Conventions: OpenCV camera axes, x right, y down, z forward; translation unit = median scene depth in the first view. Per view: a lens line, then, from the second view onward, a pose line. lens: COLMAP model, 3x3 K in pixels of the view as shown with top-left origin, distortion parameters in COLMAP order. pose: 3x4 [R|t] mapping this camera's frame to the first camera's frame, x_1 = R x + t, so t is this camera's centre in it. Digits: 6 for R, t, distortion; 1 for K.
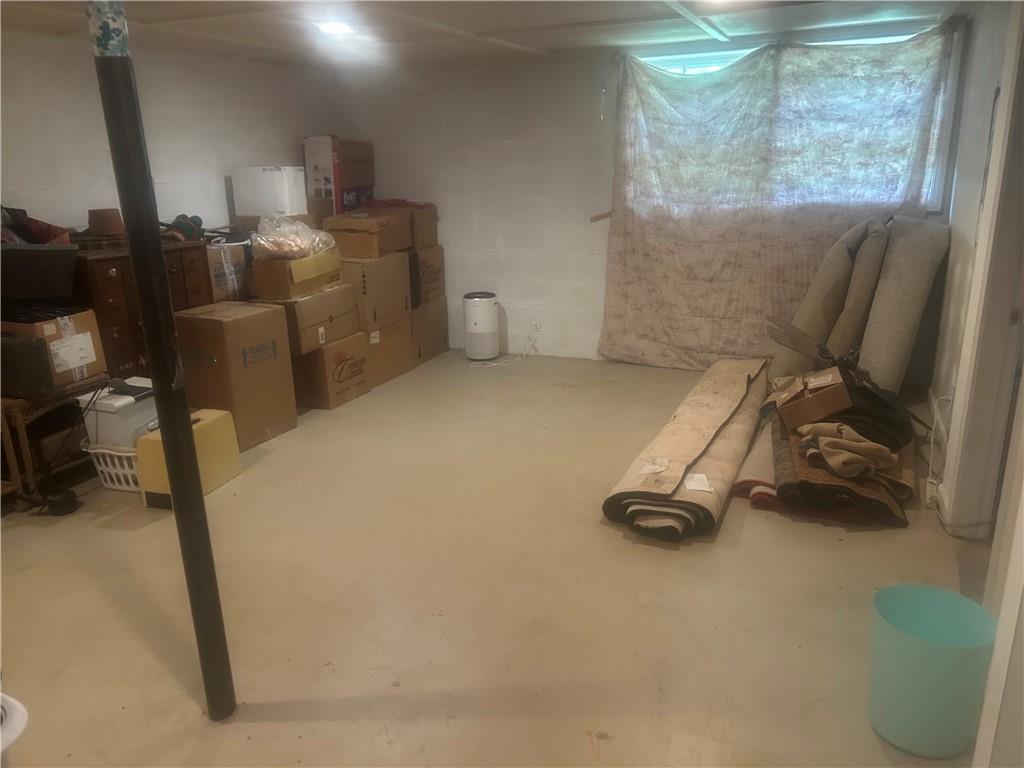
lens RADIAL K [[782.8, 0, 511.5], [0, 782.8, 383.6], [0, 0, 1]] dist [0.047860, -0.033763]
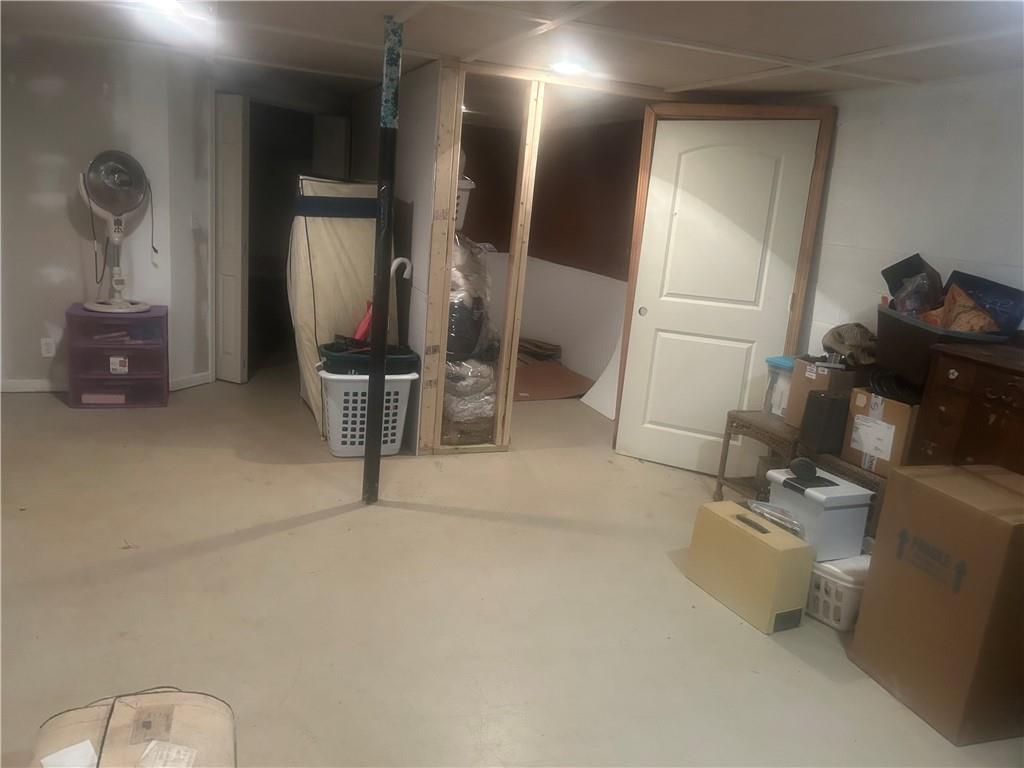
lens RADIAL K [[782.8, 0, 509.3], [0, 782.8, 385.0], [0, 0, 1]] dist [0.047860, -0.033763]
pose [[-0.748982, 0.112037, -0.653049, 0.304024], [-0.249645, 0.865252, 0.434761, -0.366050], [0.613761, 0.488659, -0.620089, 1.263186]]
